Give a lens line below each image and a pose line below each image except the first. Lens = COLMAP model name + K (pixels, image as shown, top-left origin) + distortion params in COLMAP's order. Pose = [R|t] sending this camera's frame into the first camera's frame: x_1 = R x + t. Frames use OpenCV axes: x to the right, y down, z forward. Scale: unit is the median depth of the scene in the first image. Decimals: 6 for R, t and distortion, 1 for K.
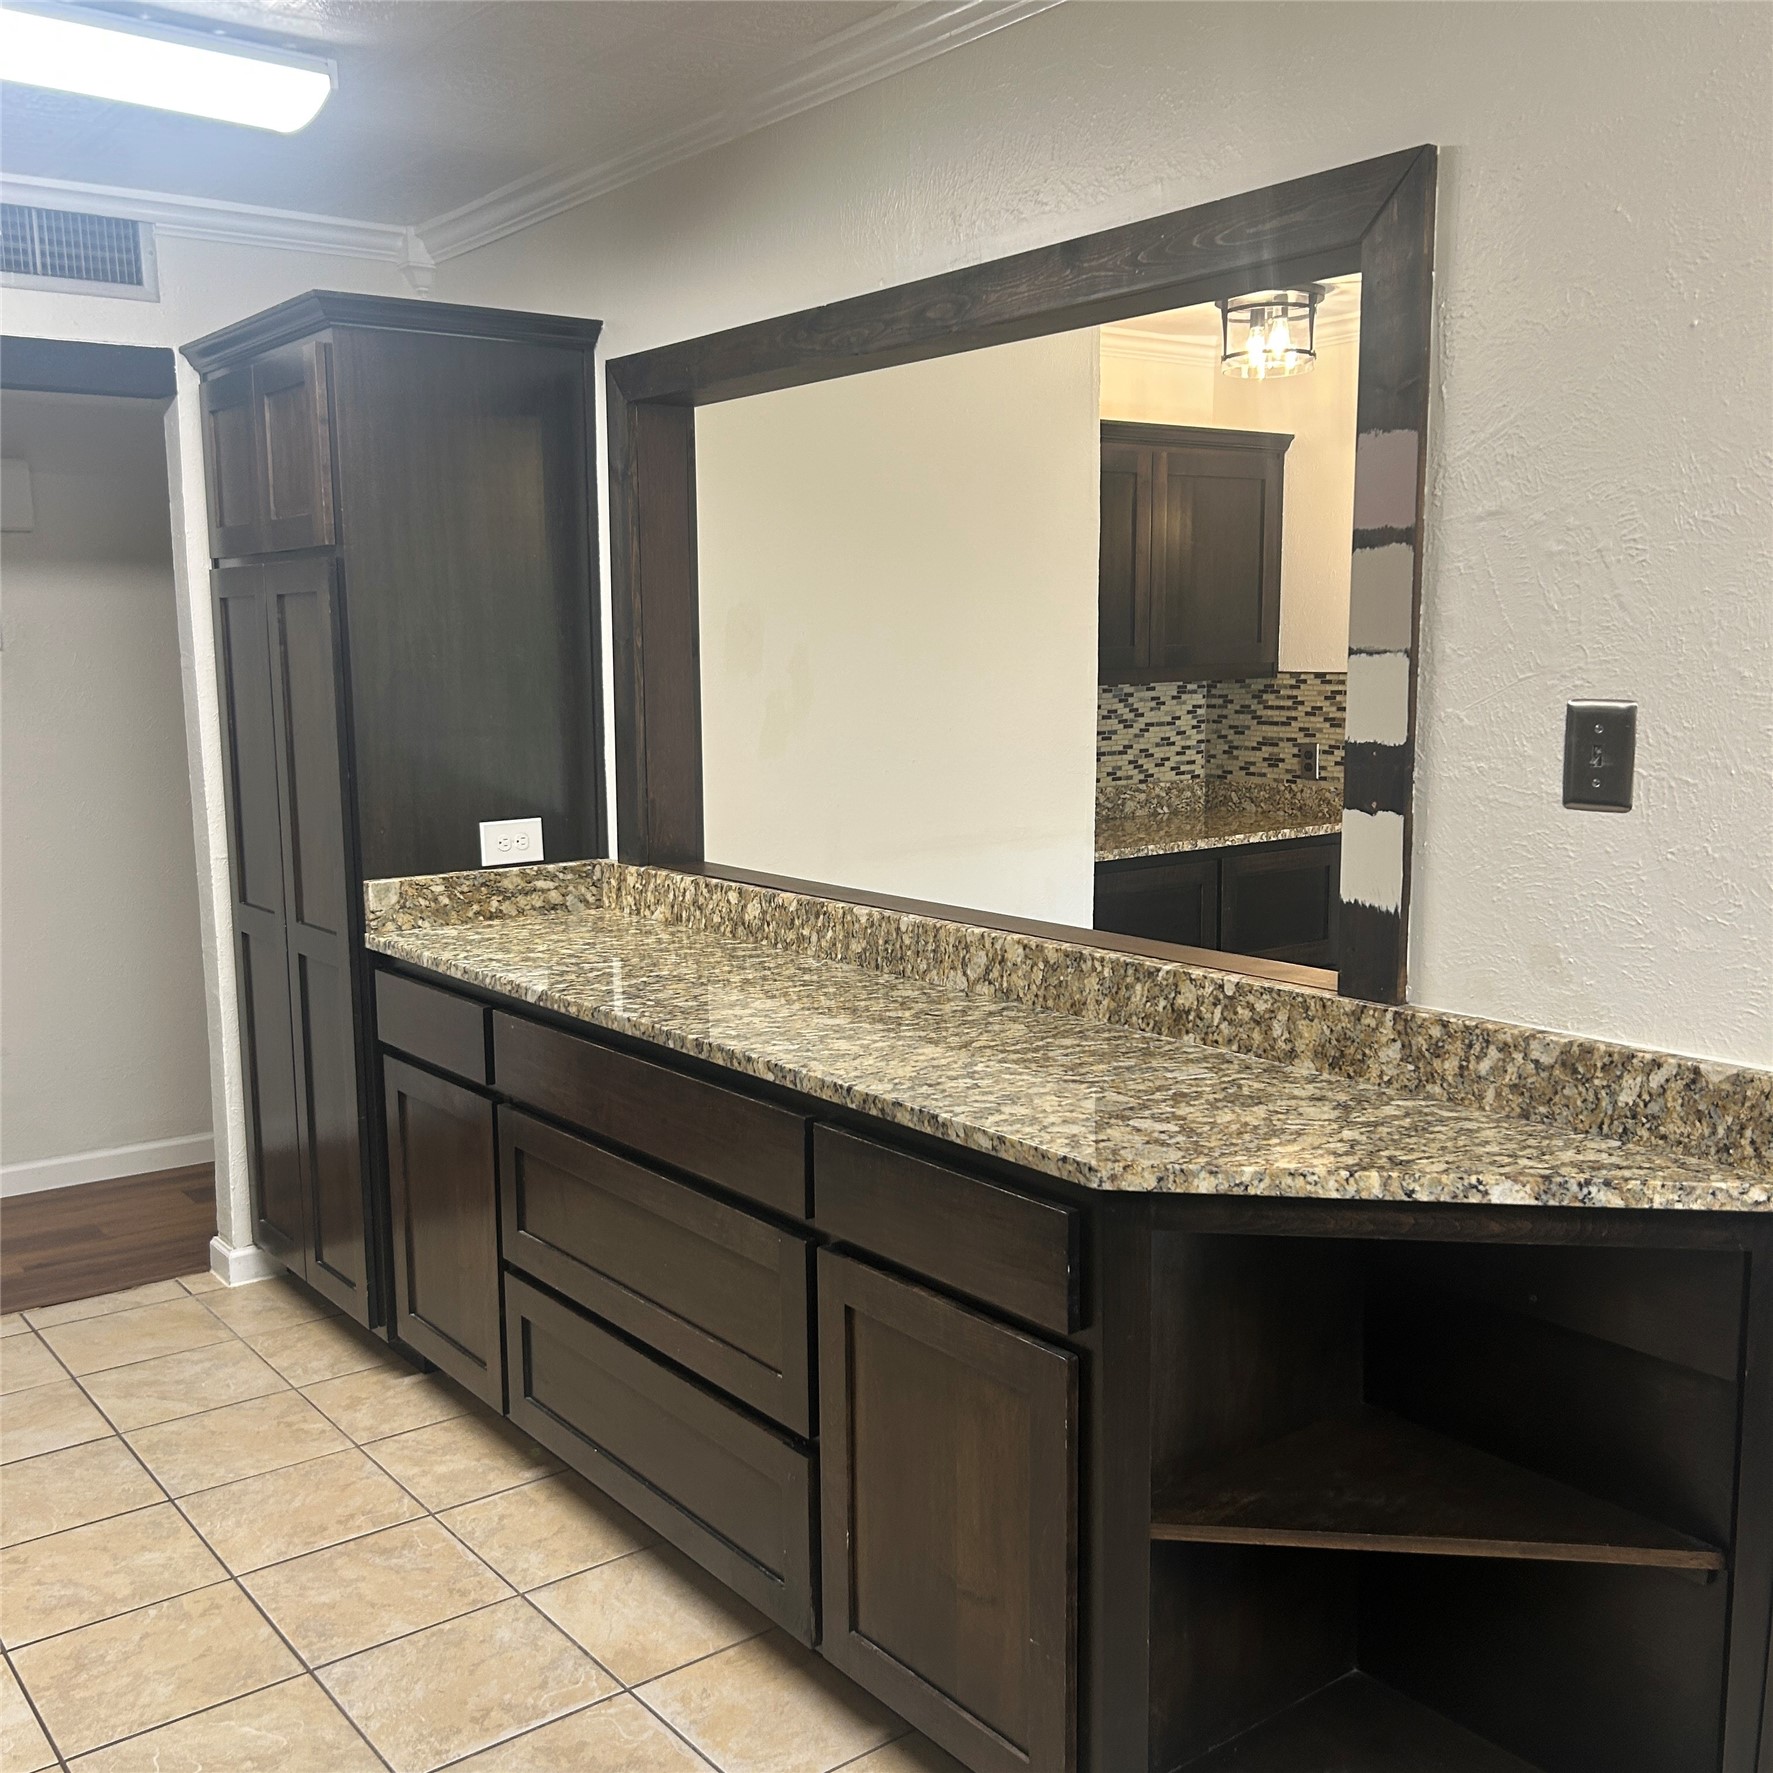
lens RADIAL K [[1755.0, 0, 876.6], [0, 1755.0, 898.4], [0, 0, 1]] dist [0.026568, 0.000000]
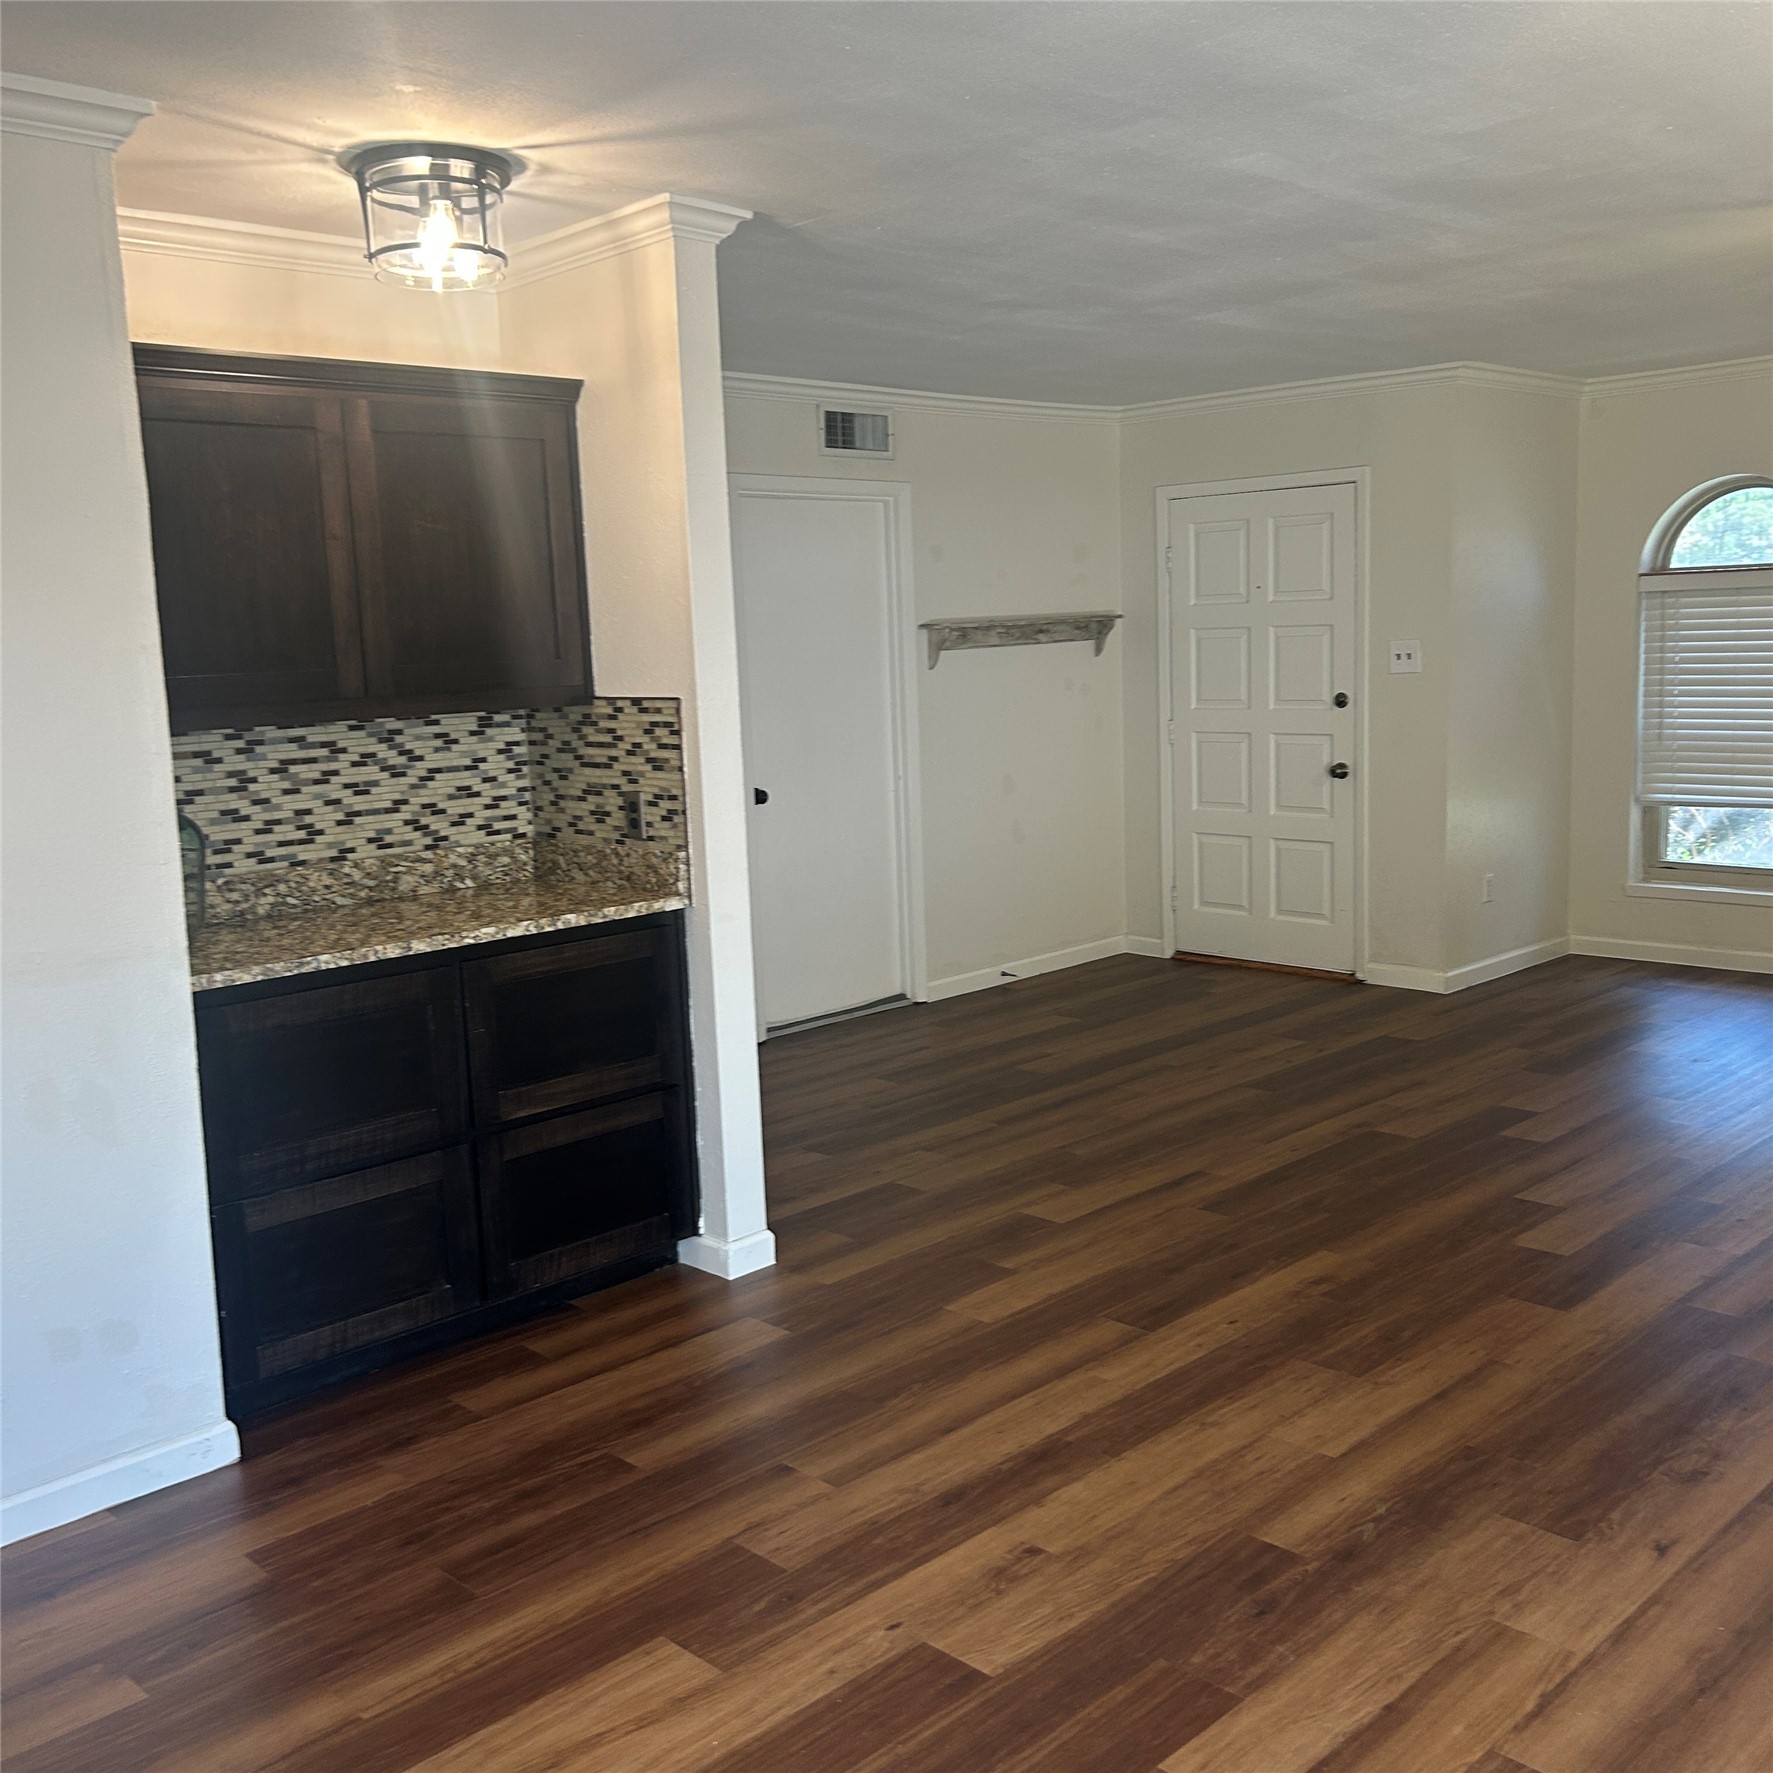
lens RADIAL K [[1755.0, 0, 895.6], [0, 1755.0, 889.1], [0, 0, 1]] dist [0.026568, 0.000000]
pose [[0.991728, -0.038963, 0.122299, 0.258048], [0.039485, 0.999218, -0.001847, -0.040028], [-0.122131, 0.006660, 0.992492, 0.237814]]
